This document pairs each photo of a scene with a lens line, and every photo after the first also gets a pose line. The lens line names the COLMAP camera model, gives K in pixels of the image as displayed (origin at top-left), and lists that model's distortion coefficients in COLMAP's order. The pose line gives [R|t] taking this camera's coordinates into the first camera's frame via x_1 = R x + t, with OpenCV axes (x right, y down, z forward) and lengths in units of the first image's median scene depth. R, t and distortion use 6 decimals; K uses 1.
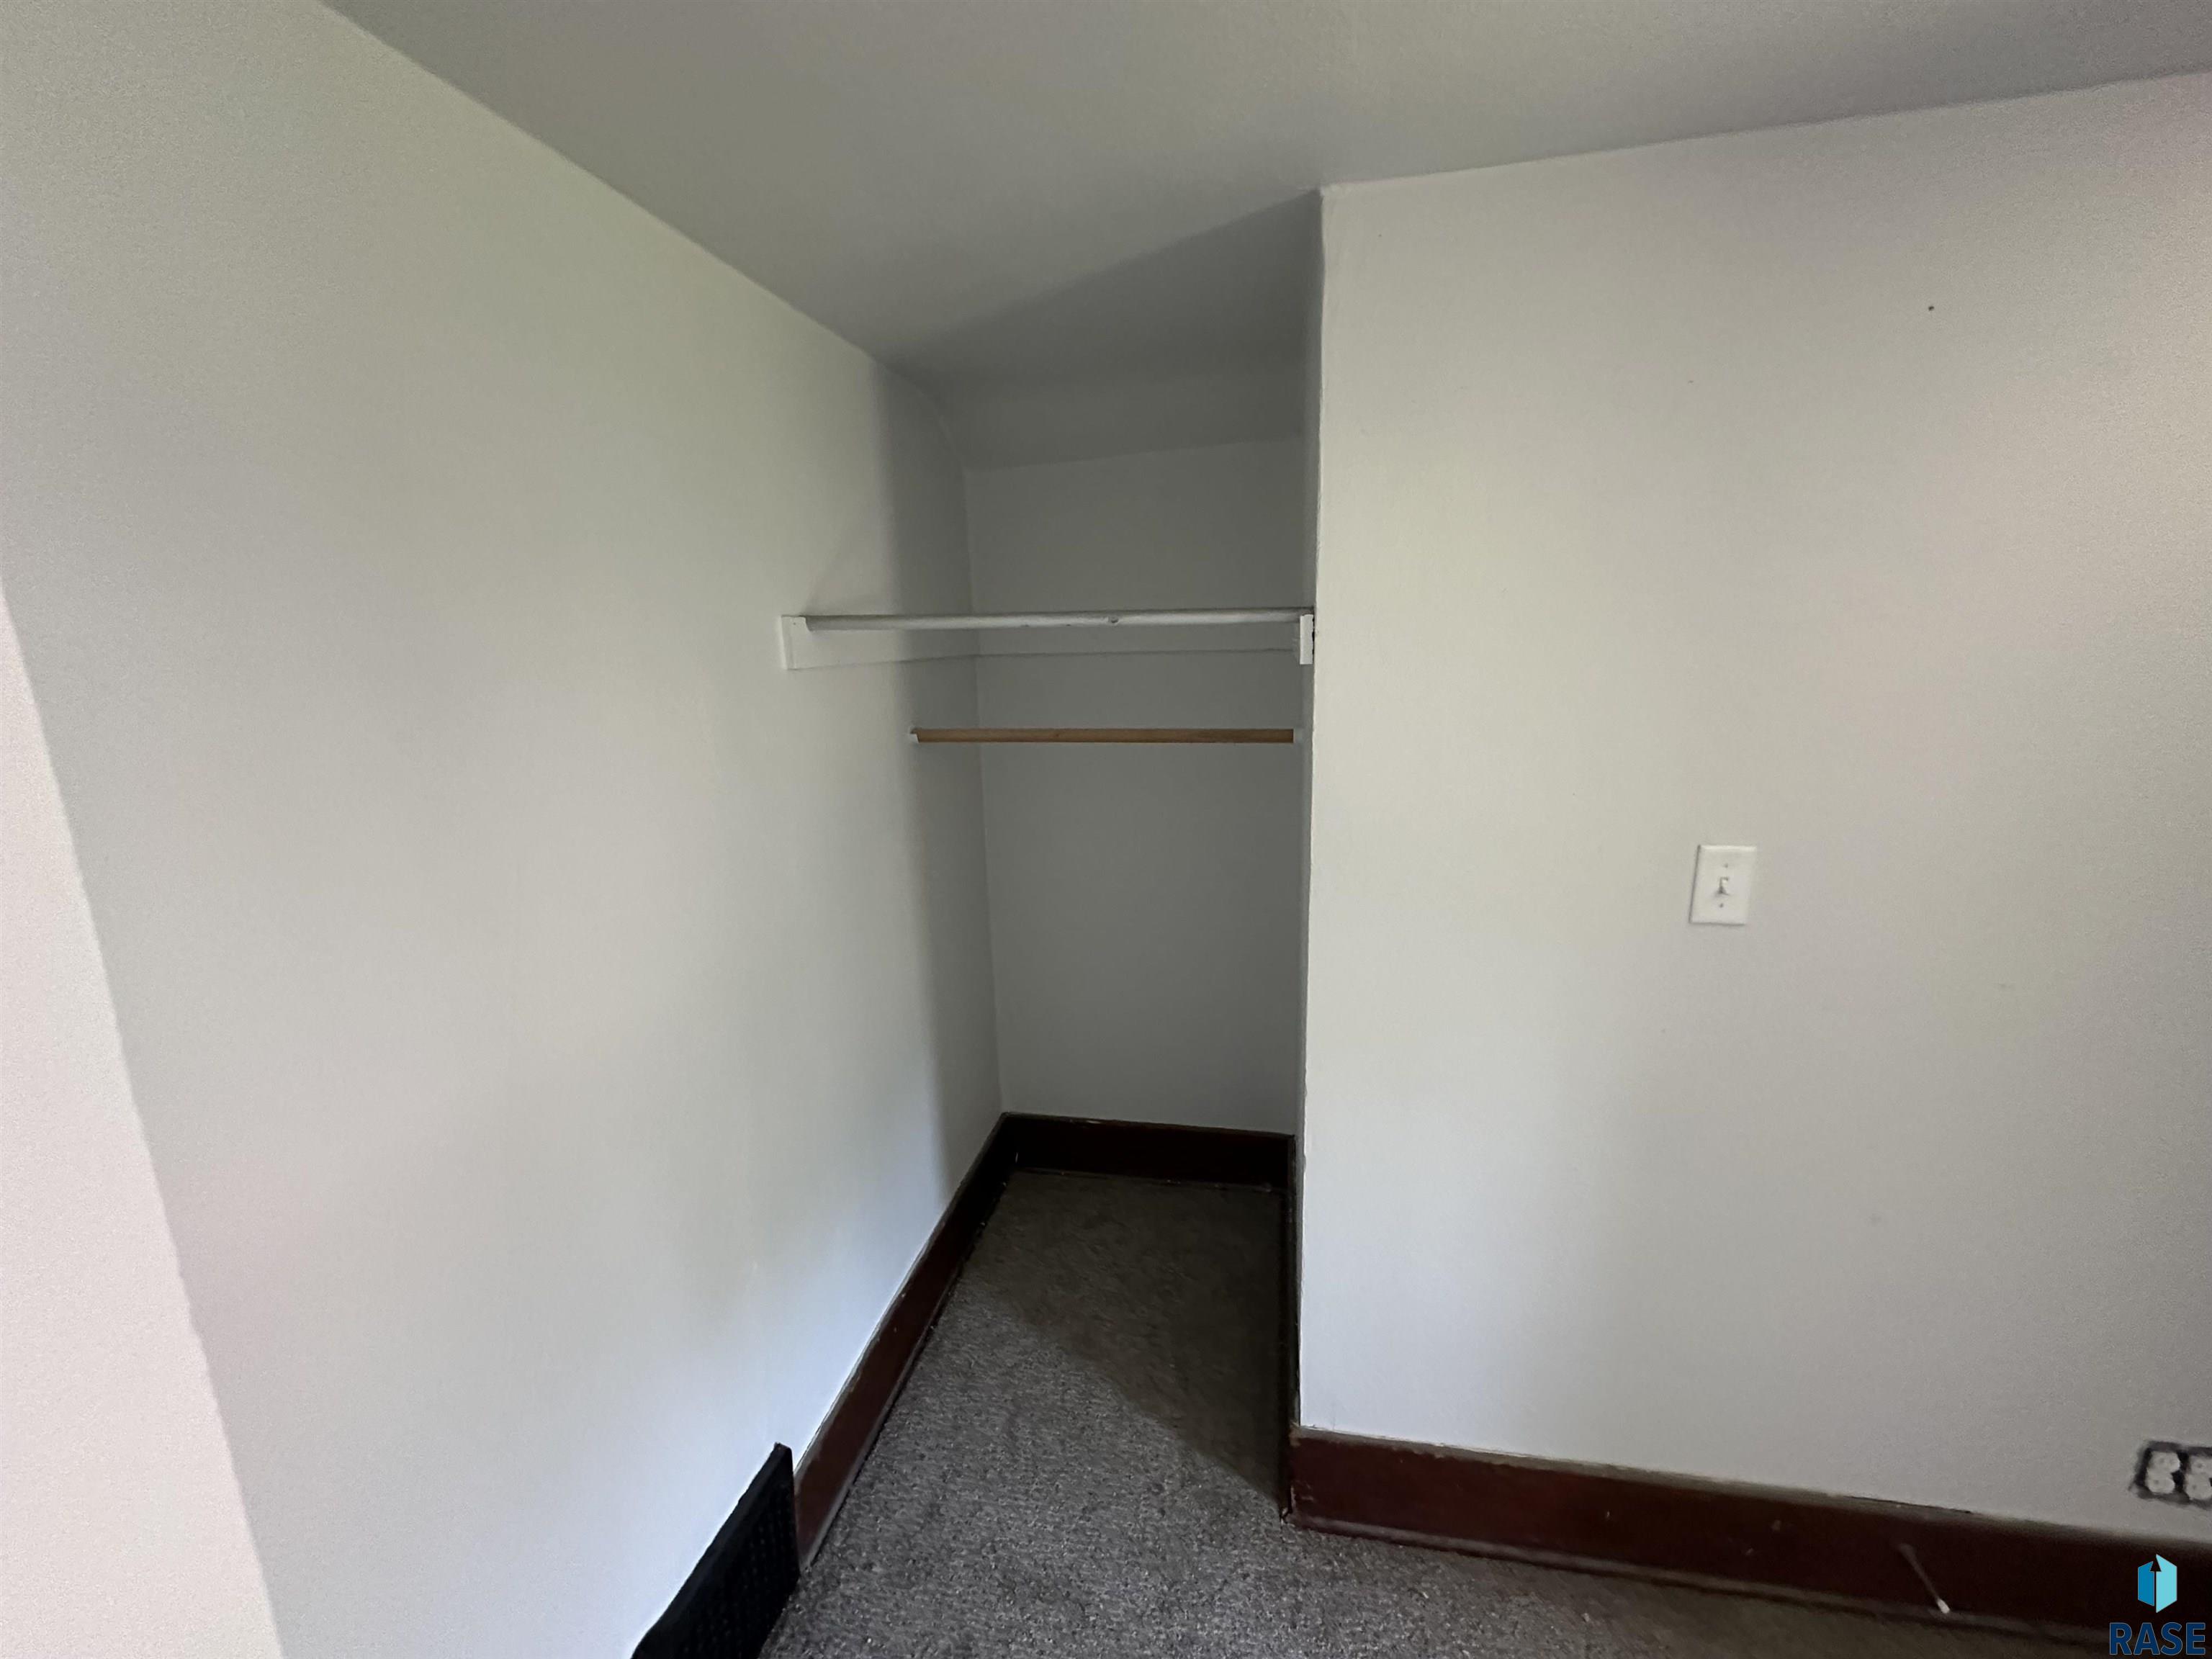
lens RADIAL K [[878.1, 0, 1106.3], [0, 878.1, 823.8], [0, 0, 1]] dist [-0.005261, 0.001521]
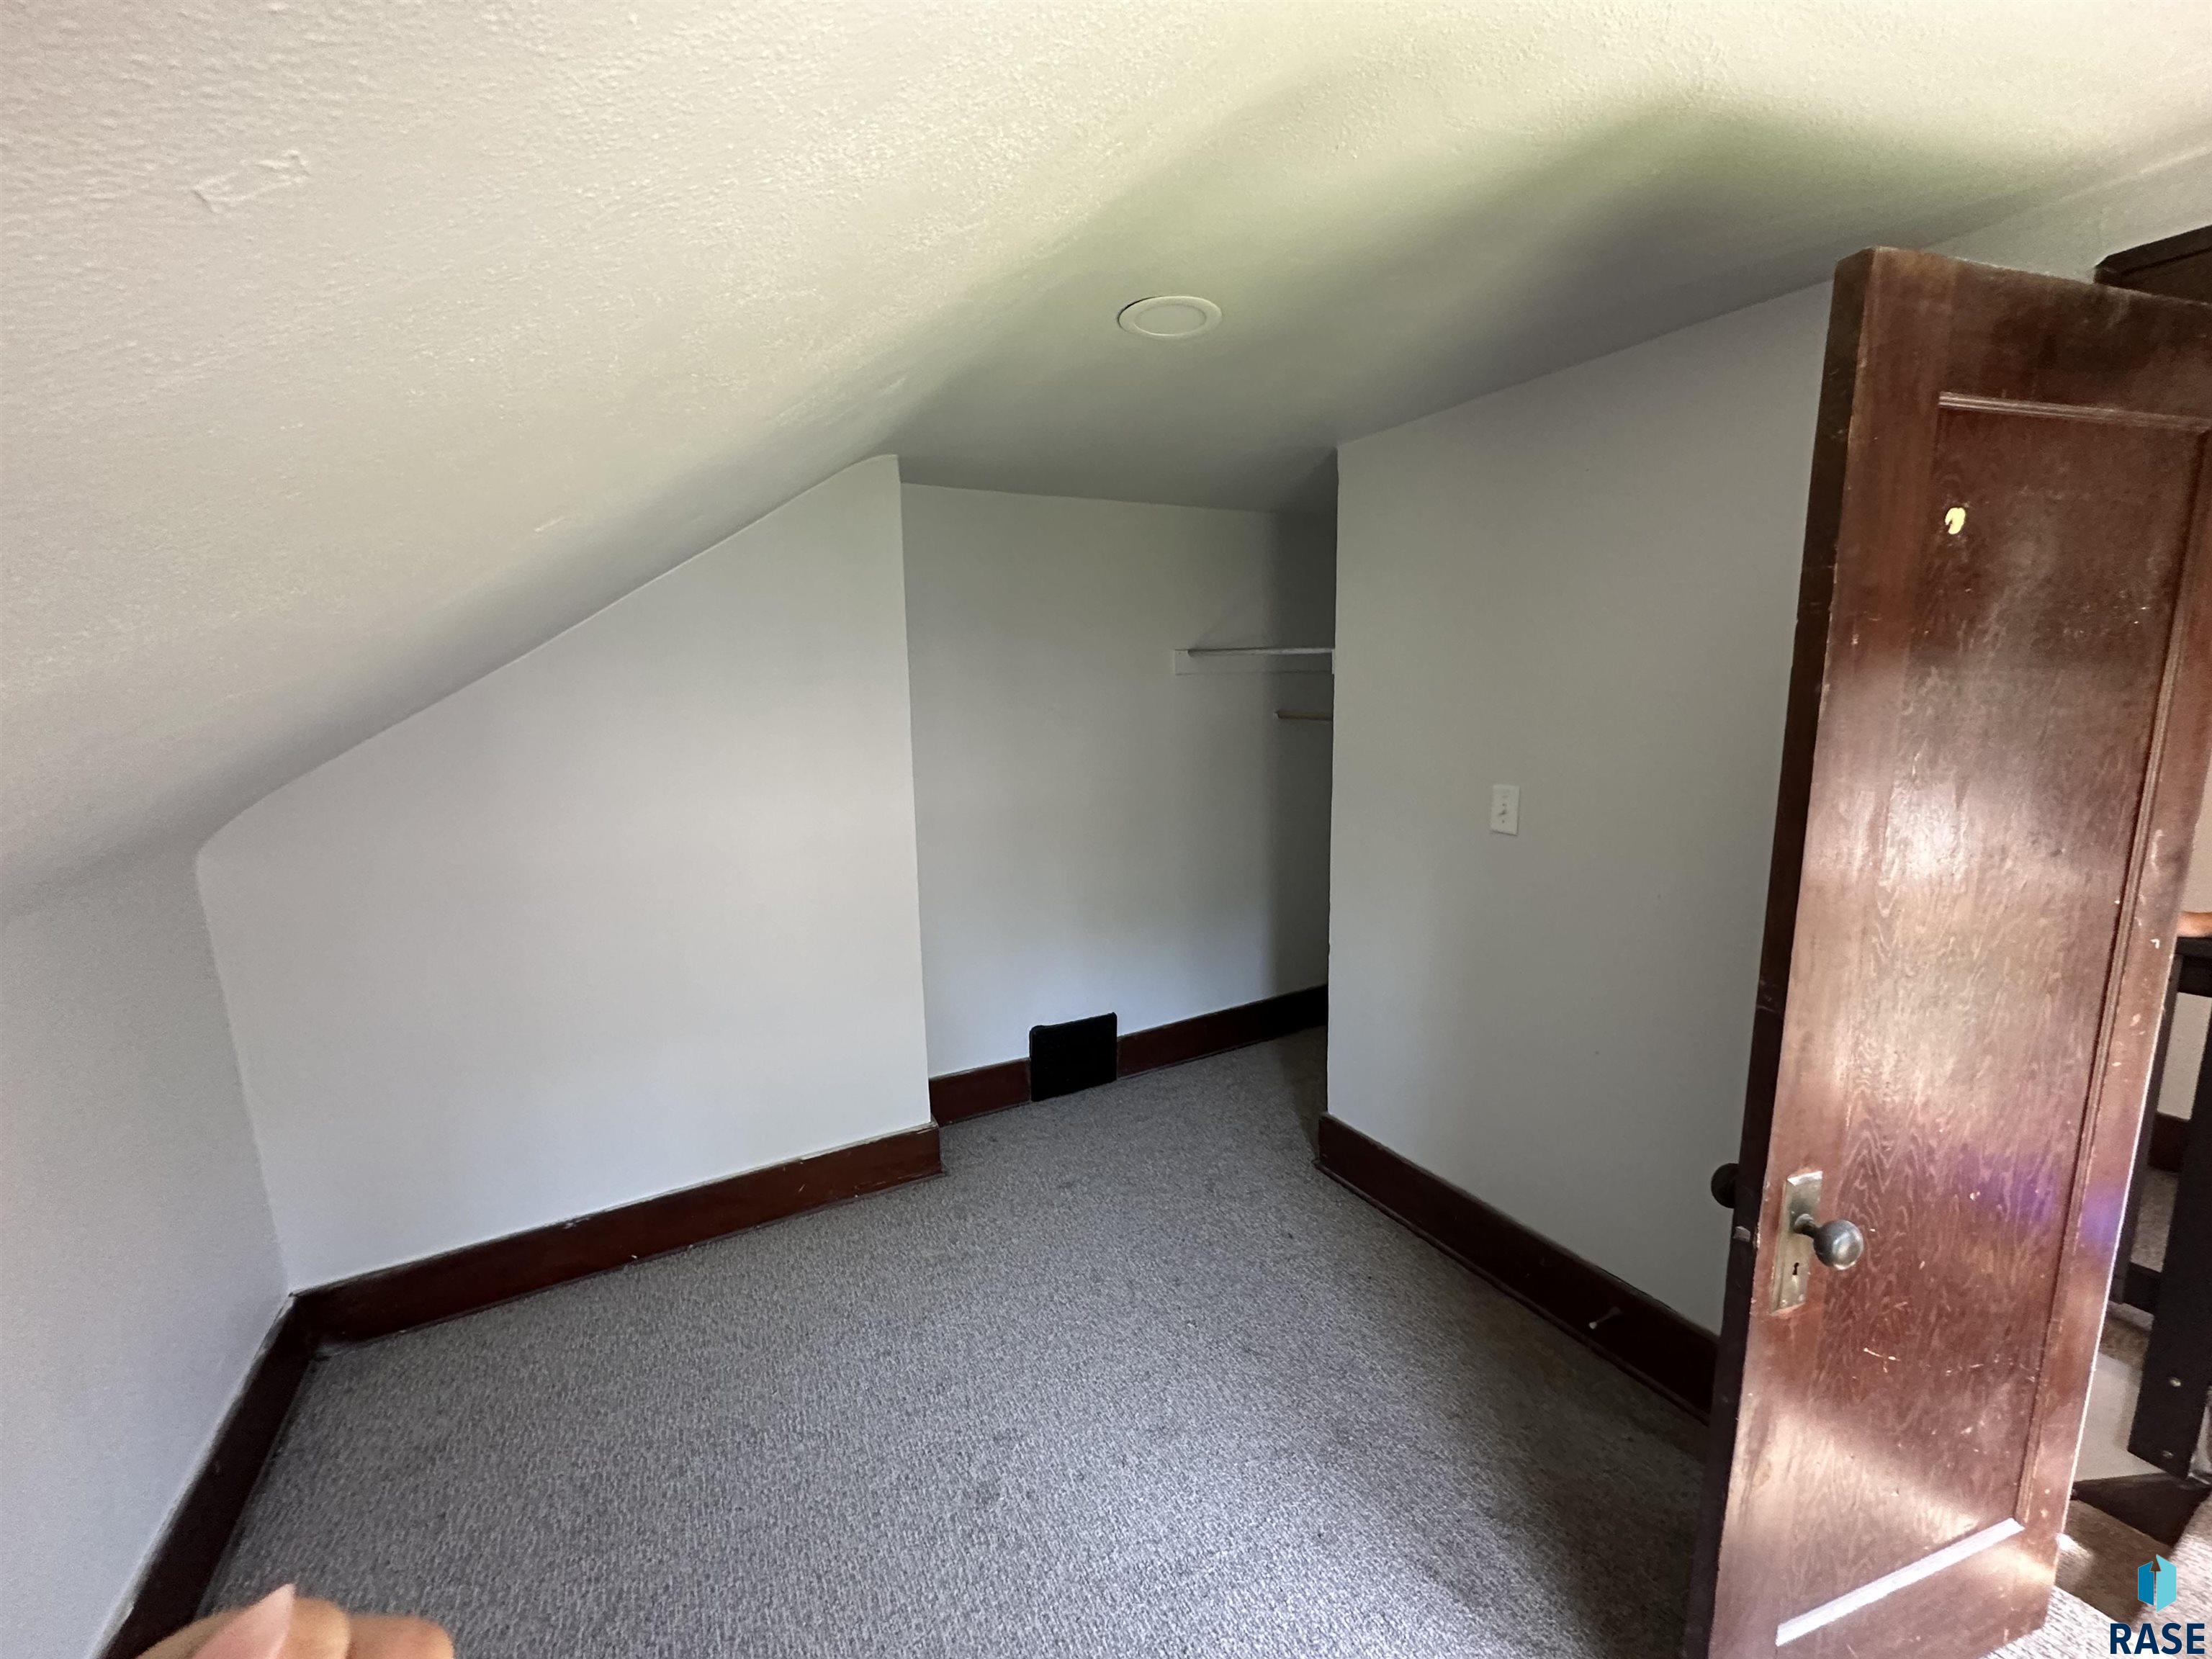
lens RADIAL K [[878.1, 0, 1107.5], [0, 878.1, 824.7], [0, 0, 1]] dist [-0.005261, 0.001521]
pose [[0.651361, 0.144394, -0.744902, 1.240431], [-0.160213, 0.985765, 0.050990, 0.114700], [0.741661, 0.086130, 0.665222, -0.570415]]
